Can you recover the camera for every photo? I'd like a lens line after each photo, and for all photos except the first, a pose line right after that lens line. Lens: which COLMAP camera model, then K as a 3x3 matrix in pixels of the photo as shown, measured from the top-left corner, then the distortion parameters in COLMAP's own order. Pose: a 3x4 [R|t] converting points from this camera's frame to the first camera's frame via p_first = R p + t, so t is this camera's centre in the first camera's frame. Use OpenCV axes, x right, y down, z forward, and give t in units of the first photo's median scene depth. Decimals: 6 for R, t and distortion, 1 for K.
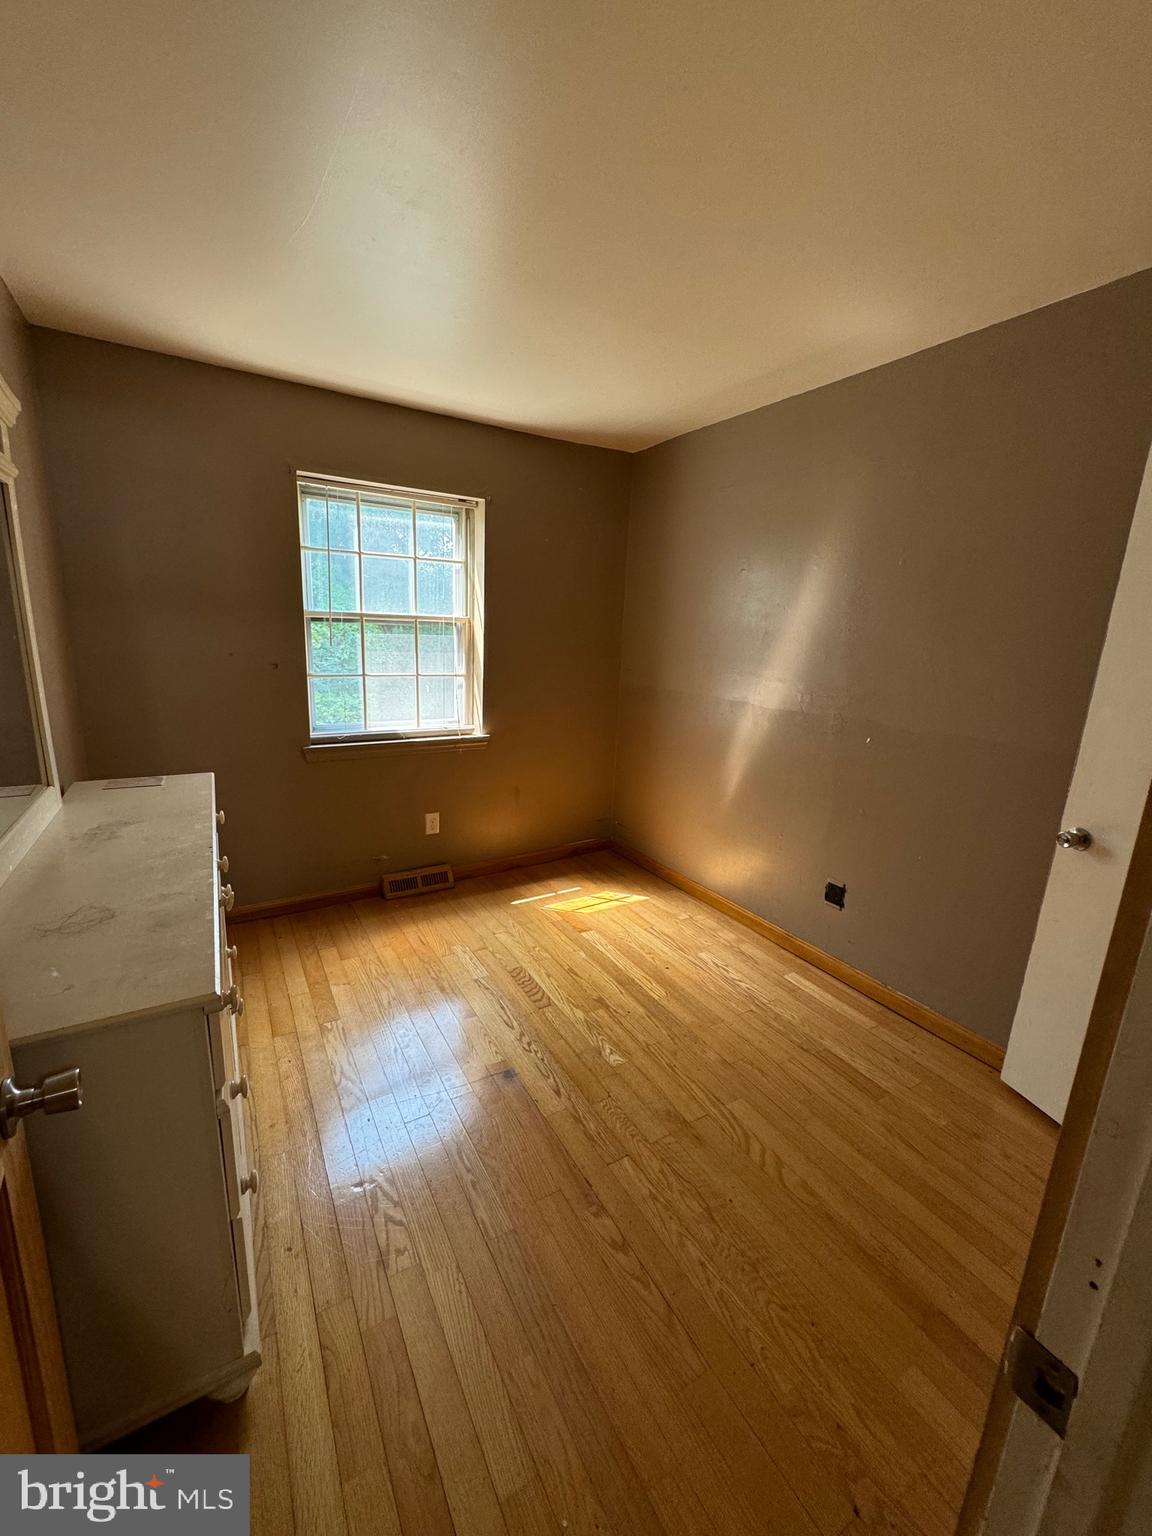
lens RADIAL K [[614.8, 0, 588.2], [0, 614.8, 769.5], [0, 0, 1]] dist [0.002863, 0.000140]
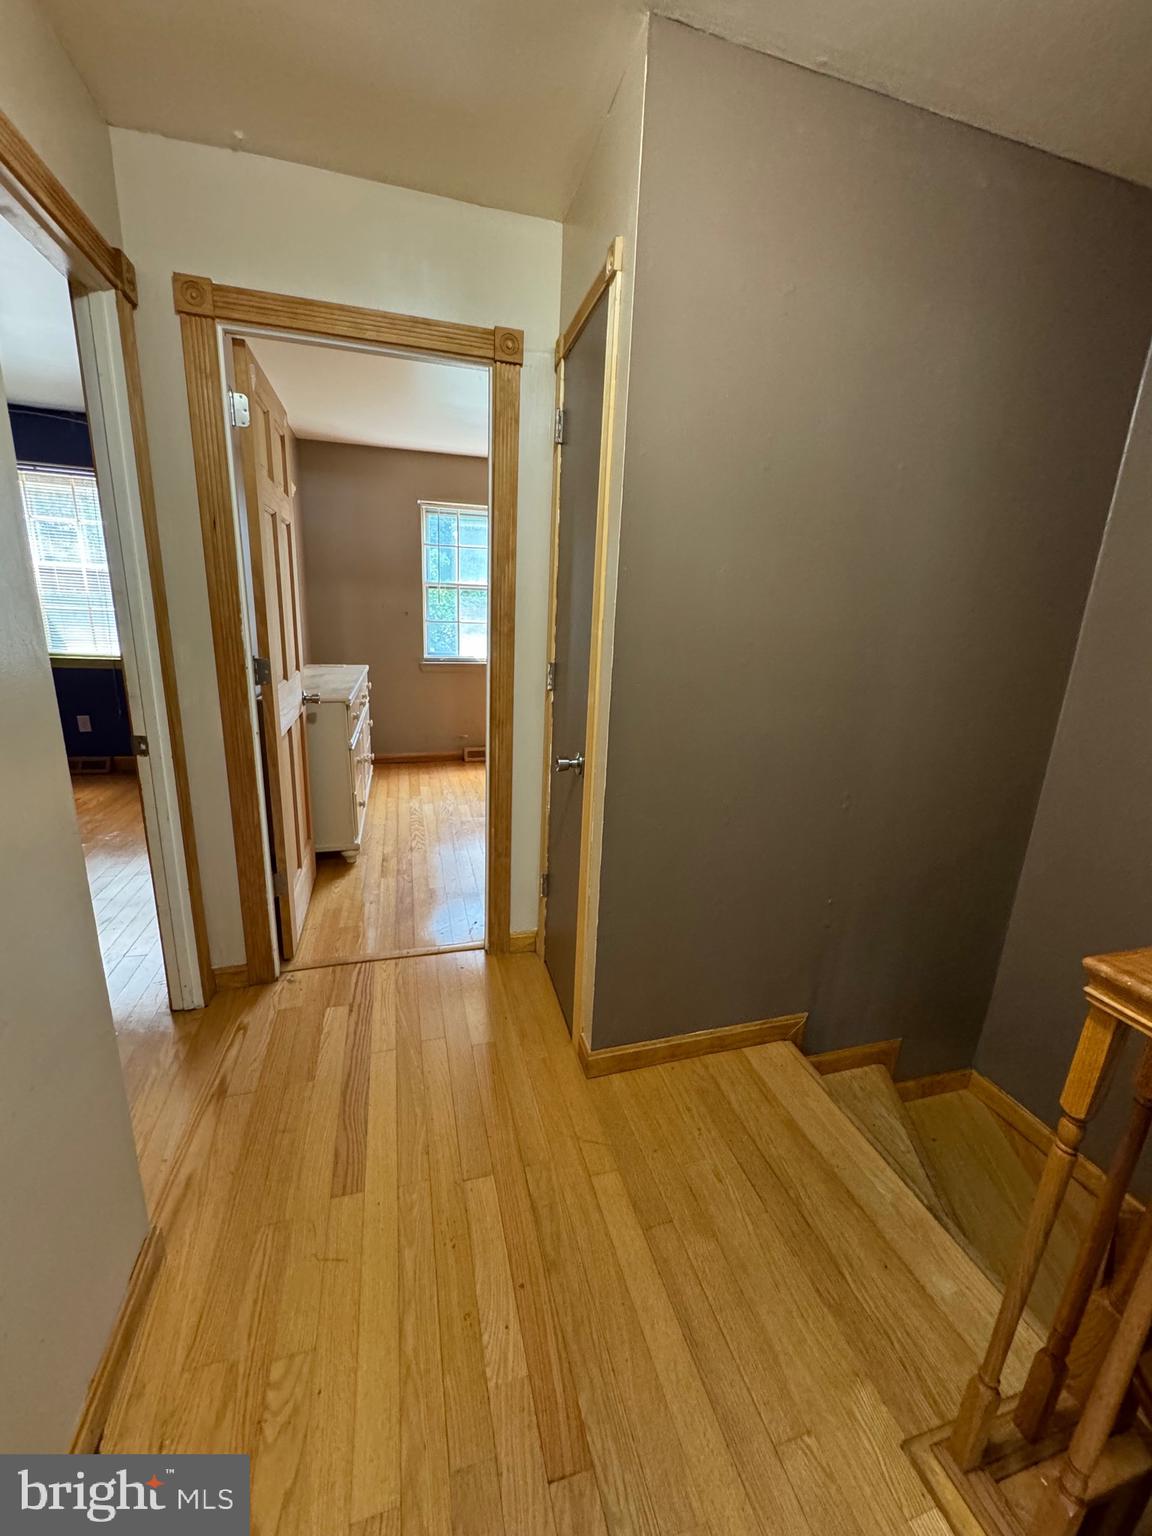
lens RADIAL K [[614.8, 0, 572.5], [0, 614.8, 771.2], [0, 0, 1]] dist [0.002863, 0.000140]
pose [[0.960330, 0.055213, -0.273345, 0.434163], [-0.050674, 0.998435, 0.023644, 0.206312], [0.274223, -0.008854, 0.961625, -0.533905]]
